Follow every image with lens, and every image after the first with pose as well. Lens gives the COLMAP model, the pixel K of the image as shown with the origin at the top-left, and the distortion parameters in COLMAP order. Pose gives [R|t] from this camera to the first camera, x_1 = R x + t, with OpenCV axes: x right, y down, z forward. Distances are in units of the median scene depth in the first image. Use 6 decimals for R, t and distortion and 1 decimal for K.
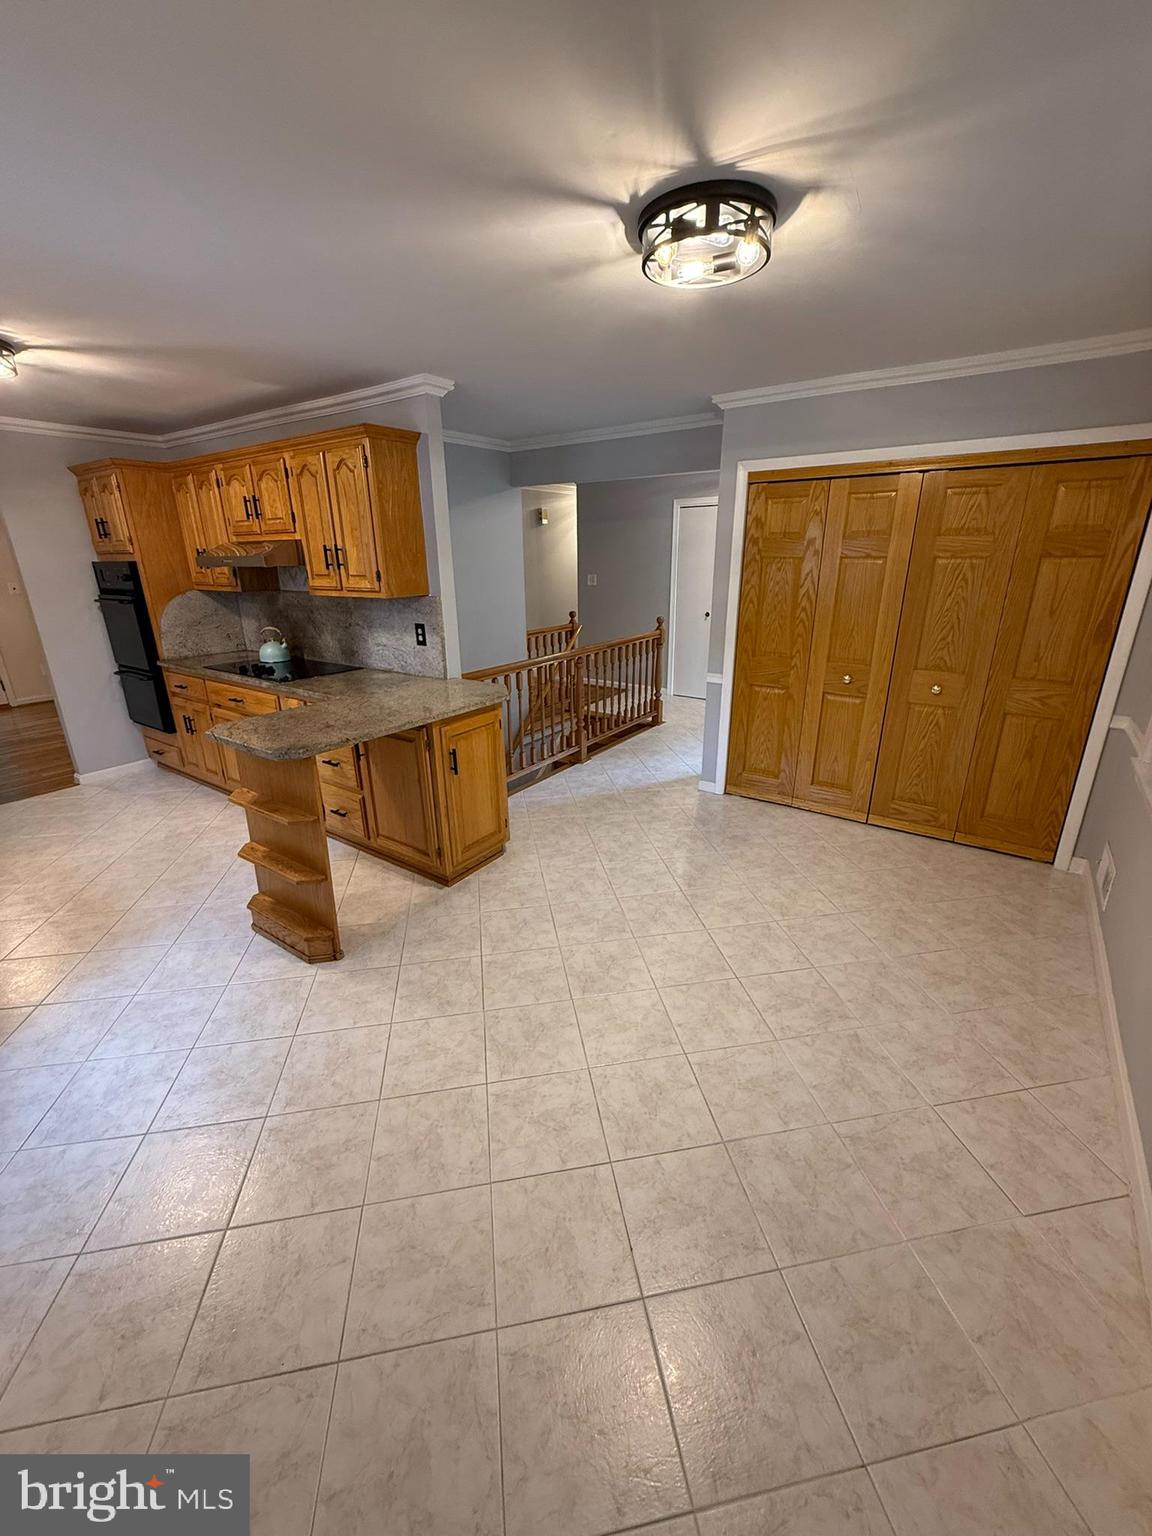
lens RADIAL K [[615.8, 0, 576.0], [0, 615.8, 768.0], [0, 0, 1]] dist [-0.000444, 0.000387]
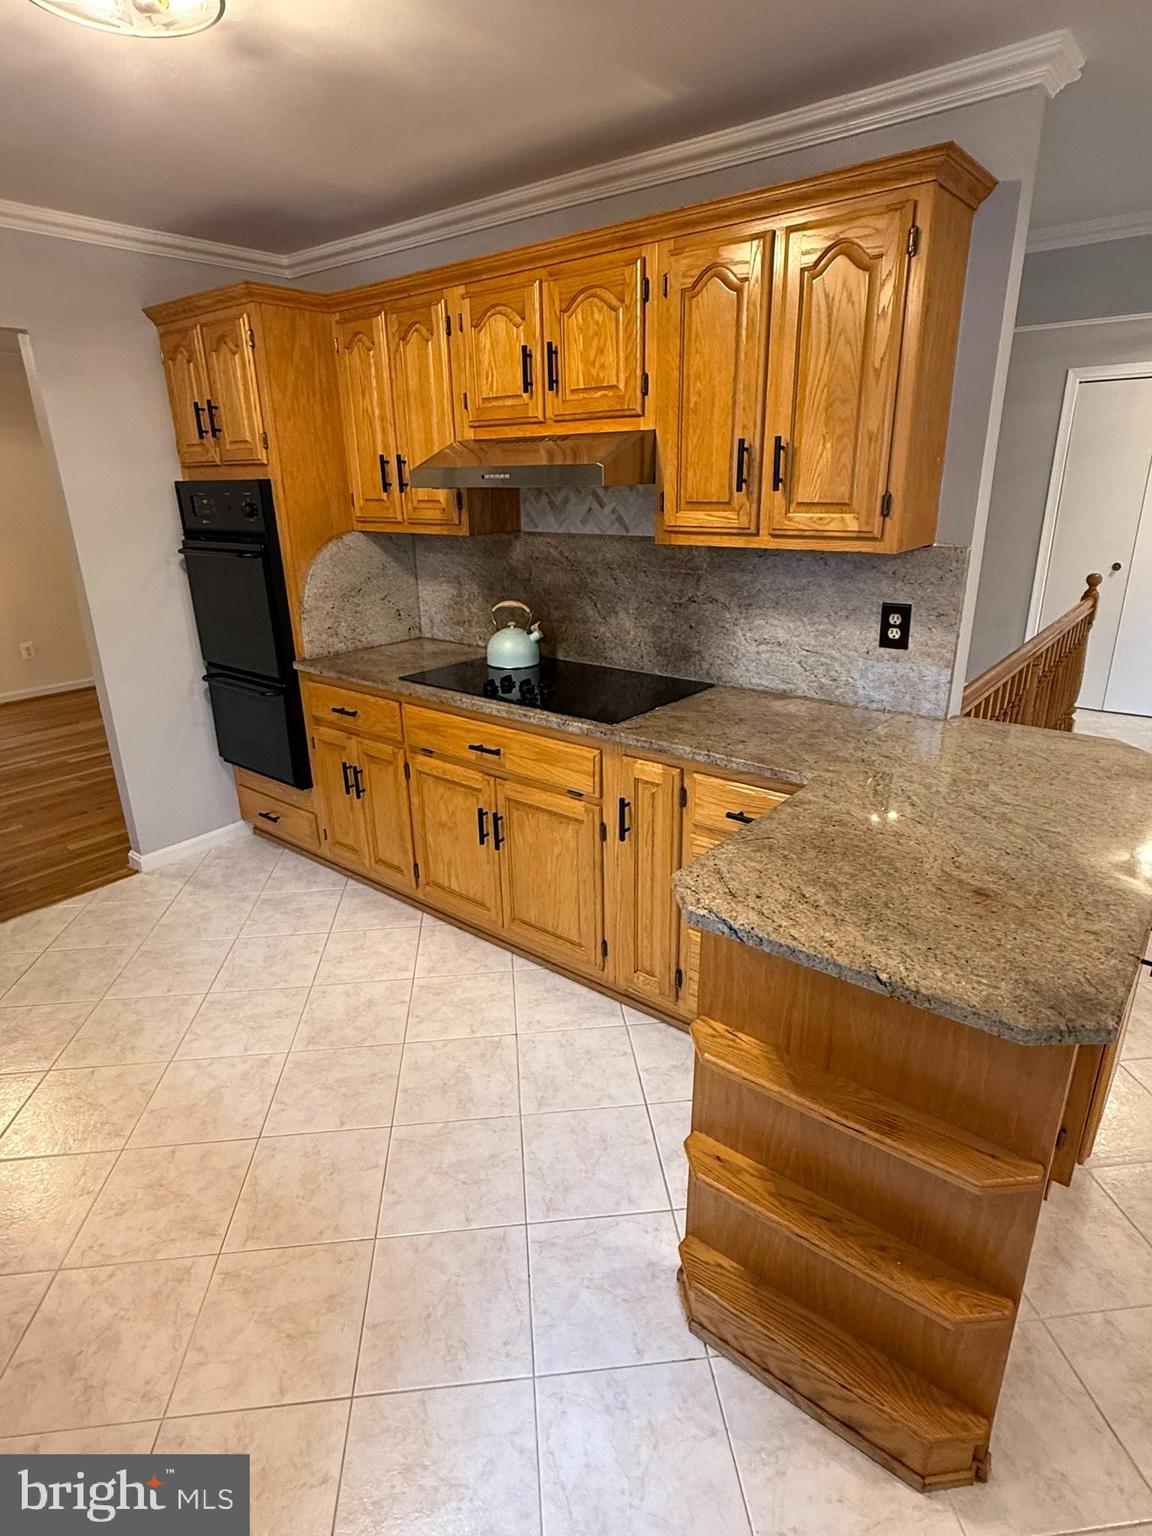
lens RADIAL K [[880.9, 0, 576.0], [0, 880.9, 768.0], [0, 0, 1]] dist [0.077778, -0.074631]
pose [[0.995038, 0.018063, -0.097844, -0.368838], [-0.018408, 0.999827, -0.002626, -0.085300], [0.097779, 0.004414, 0.995198, 0.247668]]
